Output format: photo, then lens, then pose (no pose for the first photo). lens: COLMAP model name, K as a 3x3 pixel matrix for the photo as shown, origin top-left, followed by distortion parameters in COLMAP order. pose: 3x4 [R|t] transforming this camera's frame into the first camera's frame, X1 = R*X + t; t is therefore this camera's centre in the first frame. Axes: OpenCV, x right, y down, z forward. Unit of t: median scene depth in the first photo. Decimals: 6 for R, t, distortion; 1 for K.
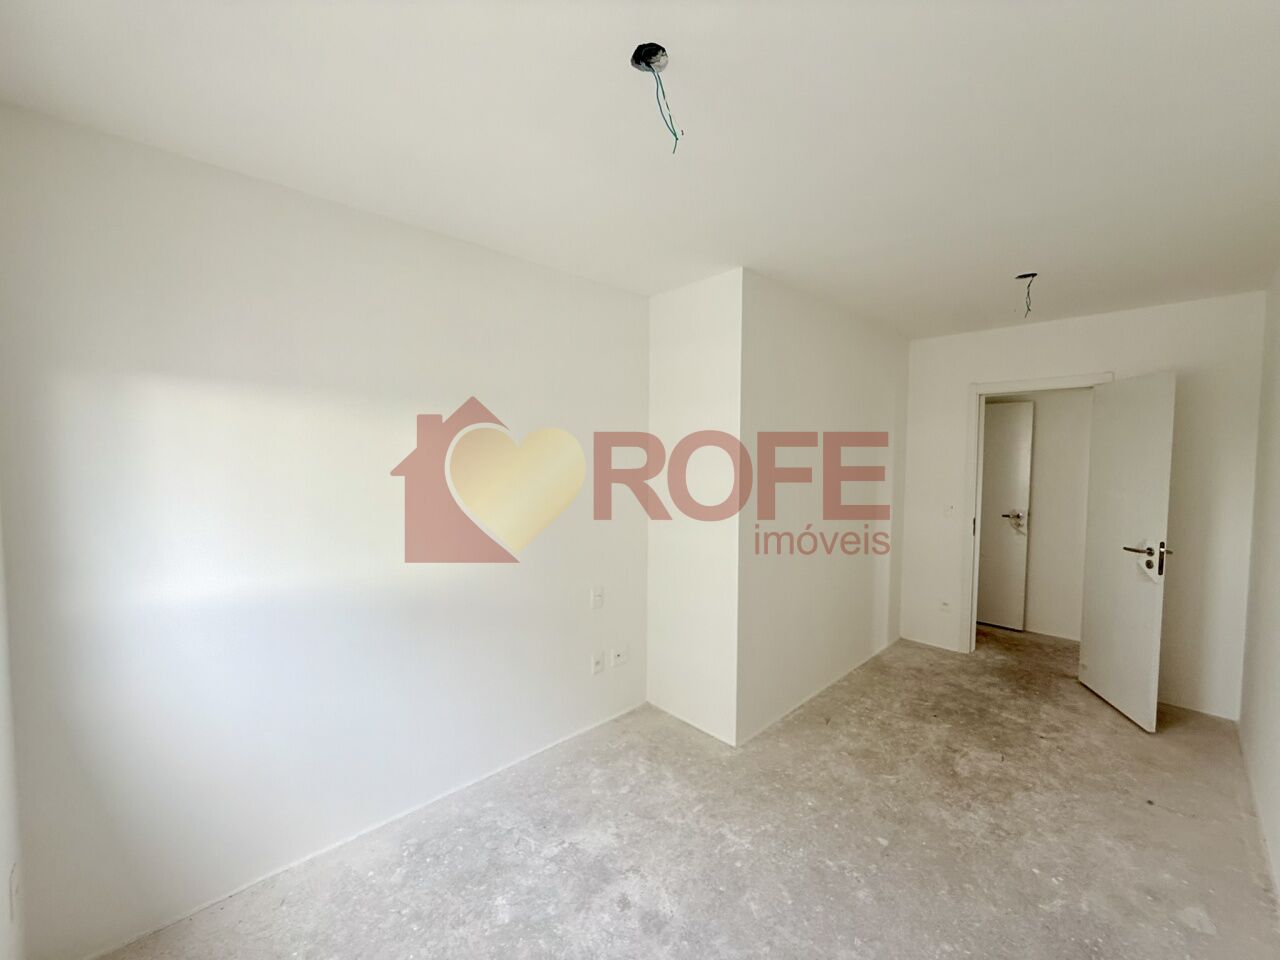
lens RADIAL K [[511.0, 0, 636.8], [0, 511.0, 480.7], [0, 0, 1]] dist [0.000137, -0.000070]
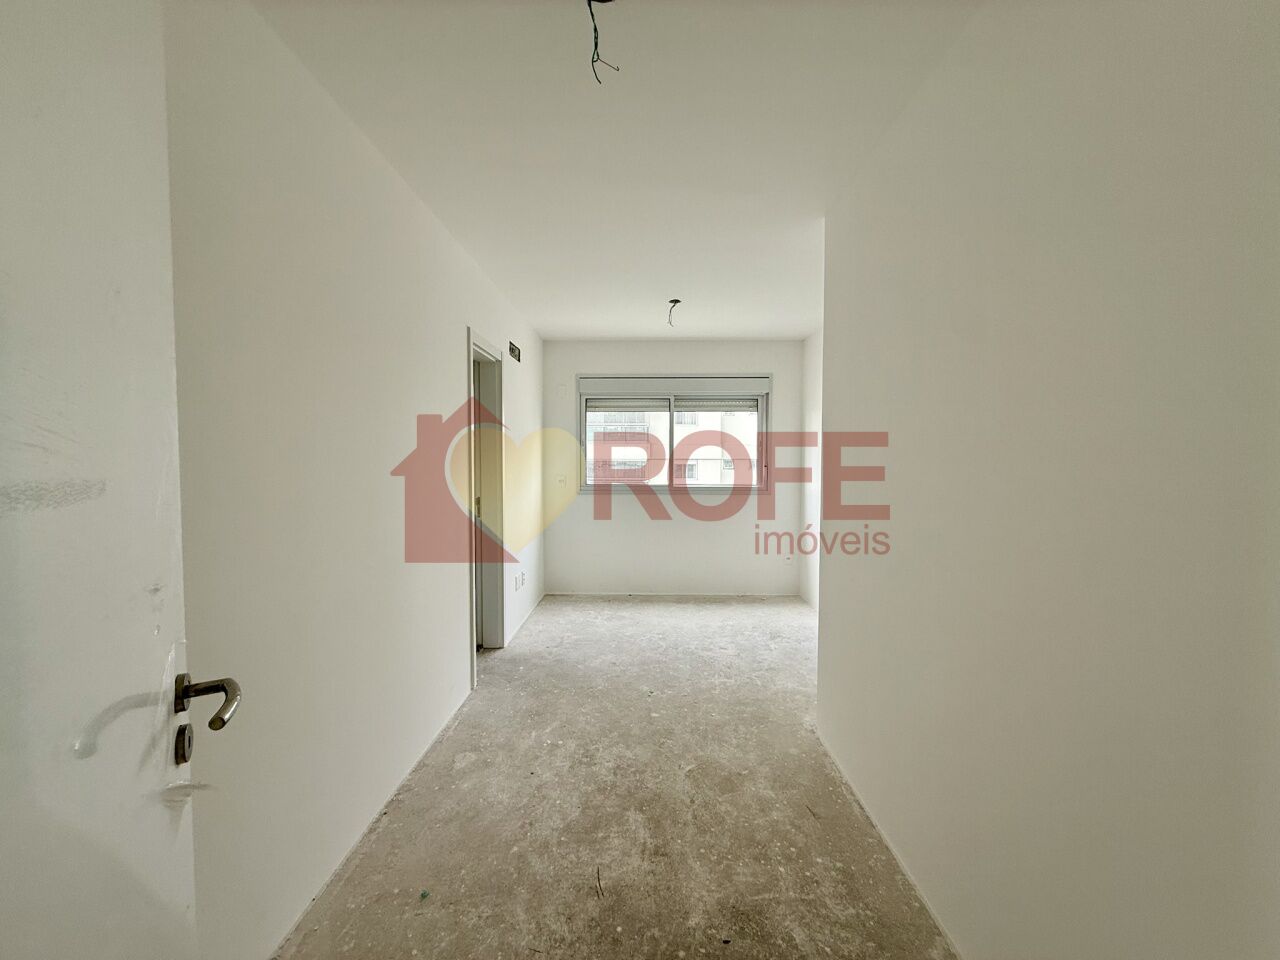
lens RADIAL K [[511.0, 0, 636.8], [0, 511.0, 480.7], [0, 0, 1]] dist [0.000137, -0.000070]
pose [[-0.700467, 0.025537, -0.713227, 1.230072], [-0.039889, 0.996397, 0.074852, 0.012722], [0.712569, 0.080881, -0.696925, 1.574109]]
